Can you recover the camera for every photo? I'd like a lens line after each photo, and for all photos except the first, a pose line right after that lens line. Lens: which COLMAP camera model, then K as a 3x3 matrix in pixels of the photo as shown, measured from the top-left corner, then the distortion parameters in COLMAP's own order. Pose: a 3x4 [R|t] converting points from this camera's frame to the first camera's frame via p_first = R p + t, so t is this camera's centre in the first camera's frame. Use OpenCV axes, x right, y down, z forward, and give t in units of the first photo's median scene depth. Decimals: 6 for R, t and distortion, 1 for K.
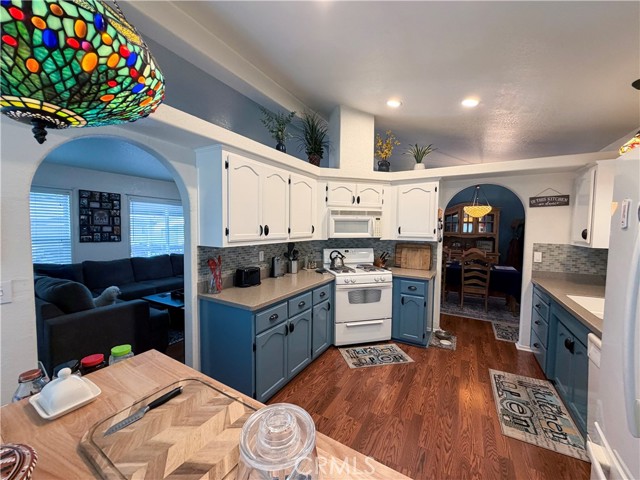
lens RADIAL K [[255.8, 0, 318.2], [0, 255.8, 241.2], [0, 0, 1]] dist [0.000397, 0.001158]
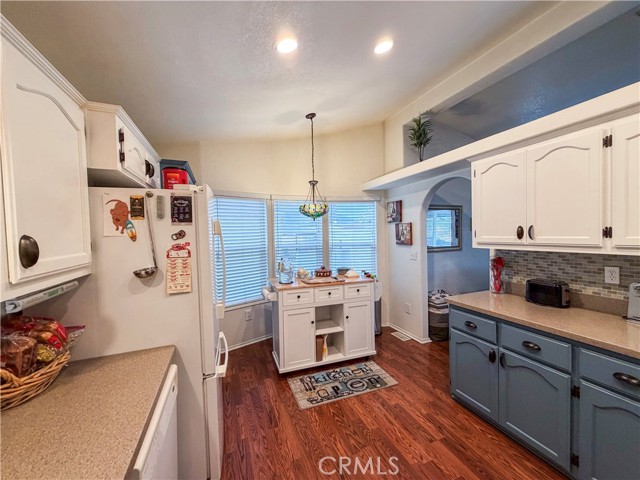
lens RADIAL K [[255.8, 0, 319.4], [0, 255.8, 239.5], [0, 0, 1]] dist [0.000397, 0.001158]
pose [[-0.619623, 0.030254, -0.784316, 0.780781], [-0.021737, 0.998212, 0.055678, -0.050119], [0.784598, 0.051548, -0.617858, 0.975729]]
